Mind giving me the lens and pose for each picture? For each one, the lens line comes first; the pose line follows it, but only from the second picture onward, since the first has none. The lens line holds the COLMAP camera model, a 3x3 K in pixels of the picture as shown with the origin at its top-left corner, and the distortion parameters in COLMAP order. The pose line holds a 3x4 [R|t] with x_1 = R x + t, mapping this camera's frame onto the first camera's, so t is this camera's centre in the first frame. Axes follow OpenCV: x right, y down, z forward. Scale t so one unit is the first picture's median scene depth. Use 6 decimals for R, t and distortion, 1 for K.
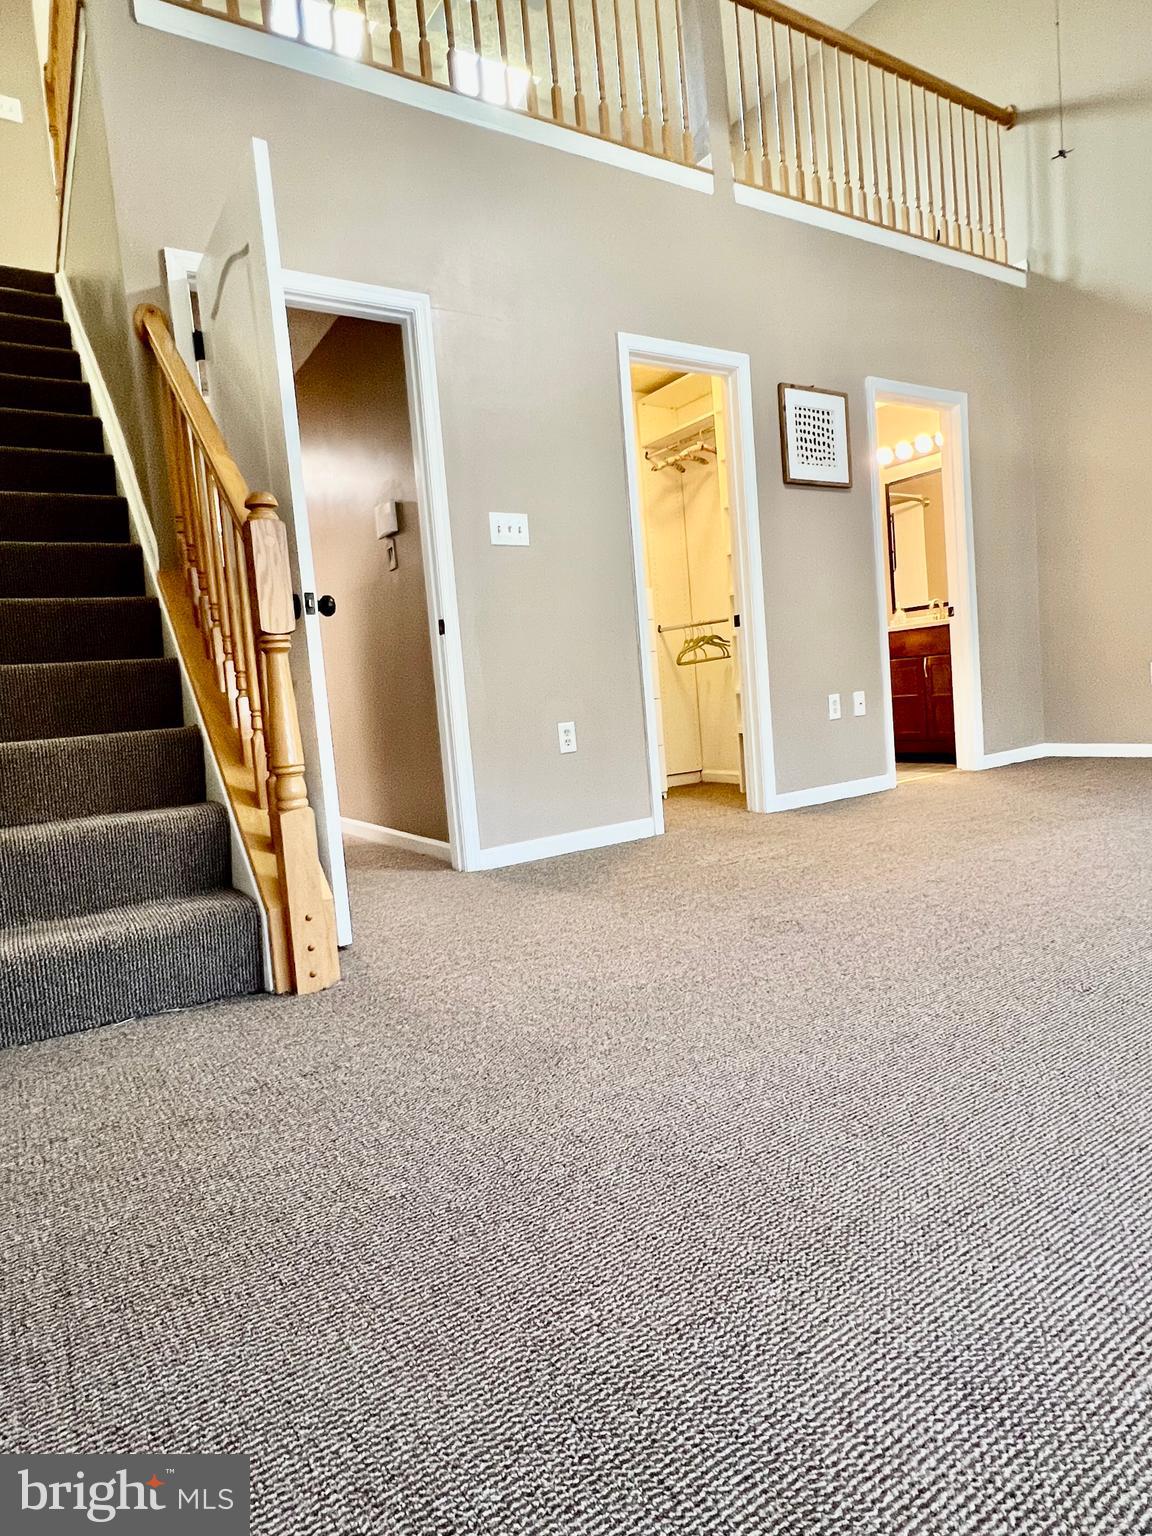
lens RADIAL K [[877.7, 0, 570.2], [0, 877.7, 762.5], [0, 0, 1]] dist [-0.006198, 0.001272]
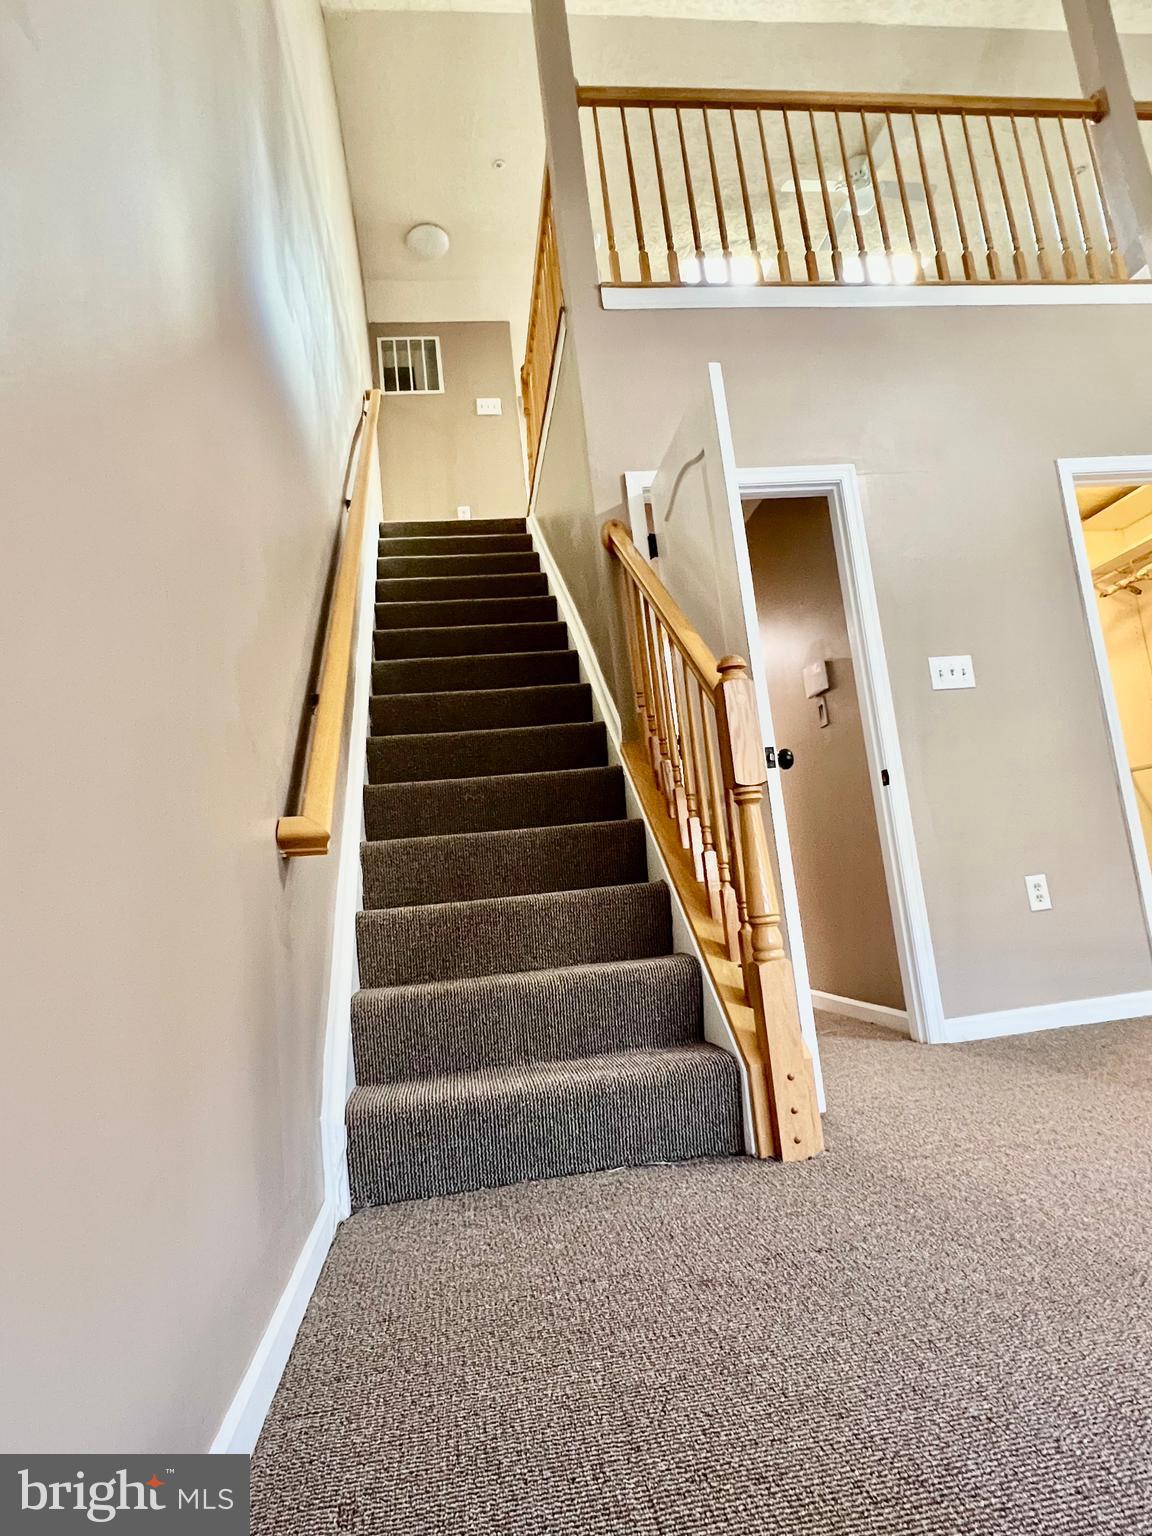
lens RADIAL K [[877.7, 0, 570.2], [0, 877.7, 762.5], [0, 0, 1]] dist [-0.006198, 0.001272]
pose [[0.904360, -0.075023, -0.420124, -0.077039], [-0.006546, 0.981873, -0.189426, 0.020109], [0.426720, 0.174060, 0.887476, -0.009615]]
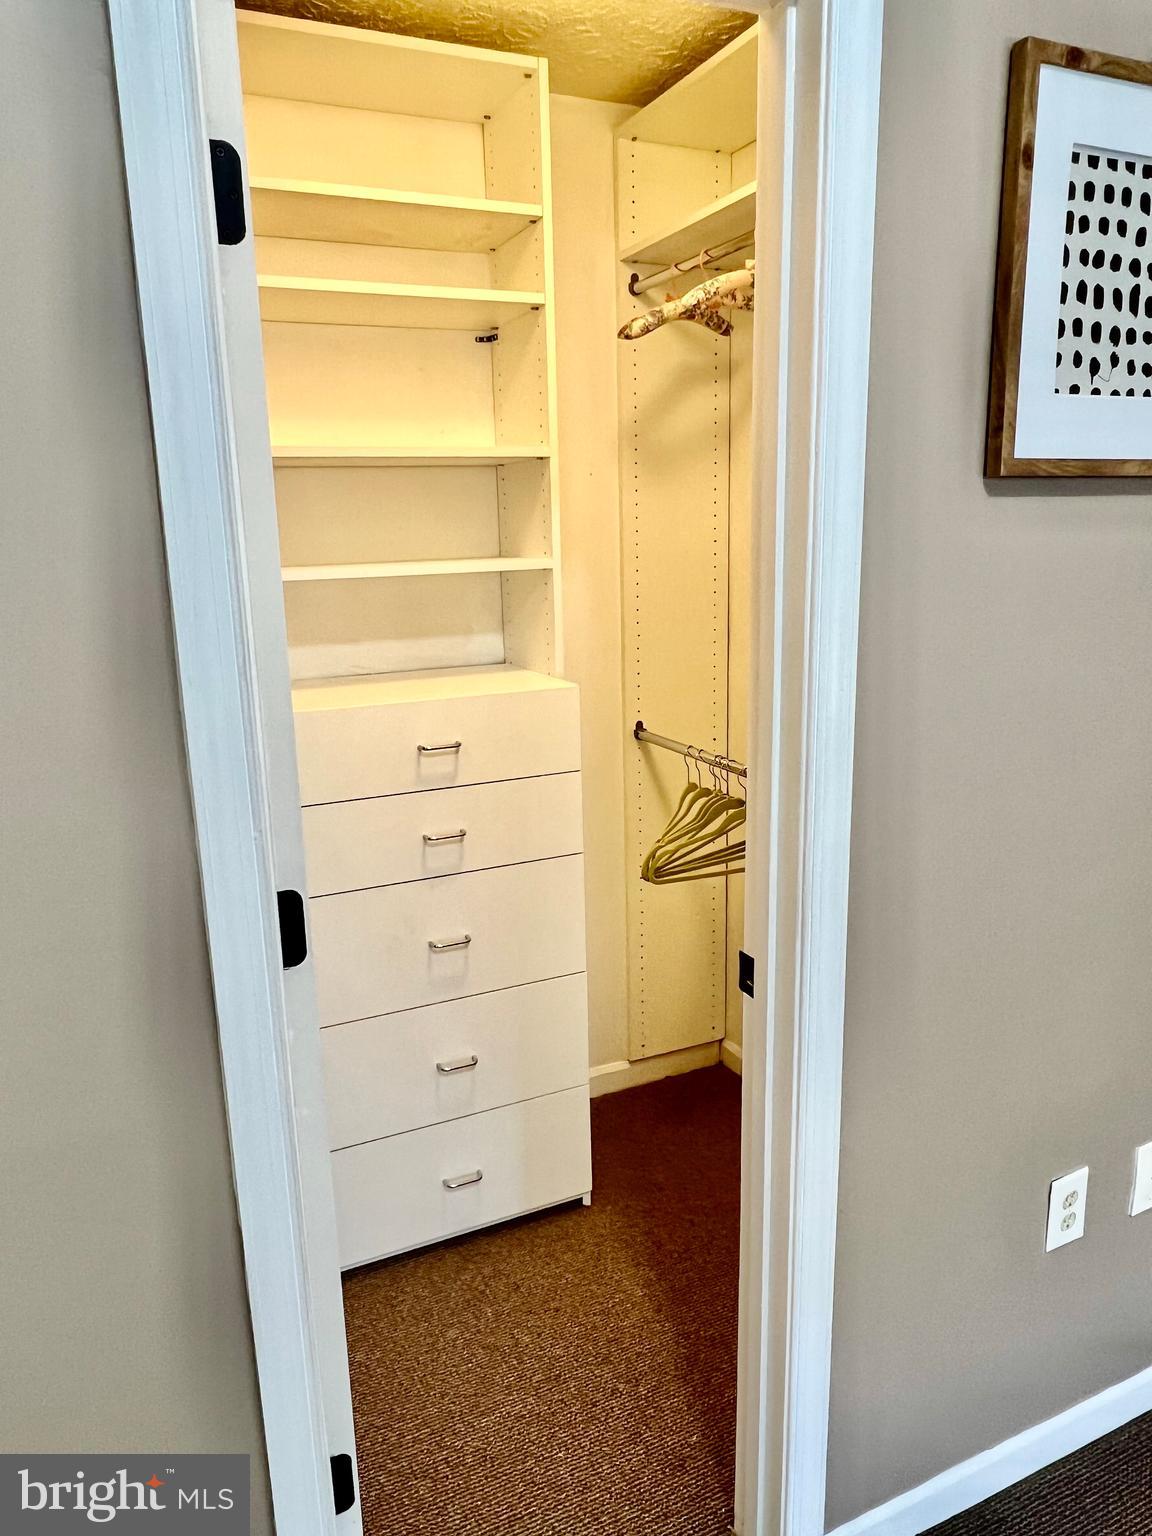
lens RADIAL K [[1049.1, 0, 567.4], [0, 1049.1, 769.9], [0, 0, 1]] dist [0.002895, -0.002186]
pose [[0.989575, 0.084355, -0.116725, 0.302388], [-0.065659, 0.985628, 0.155650, -0.497296], [0.128177, -0.146364, 0.980892, 1.222913]]
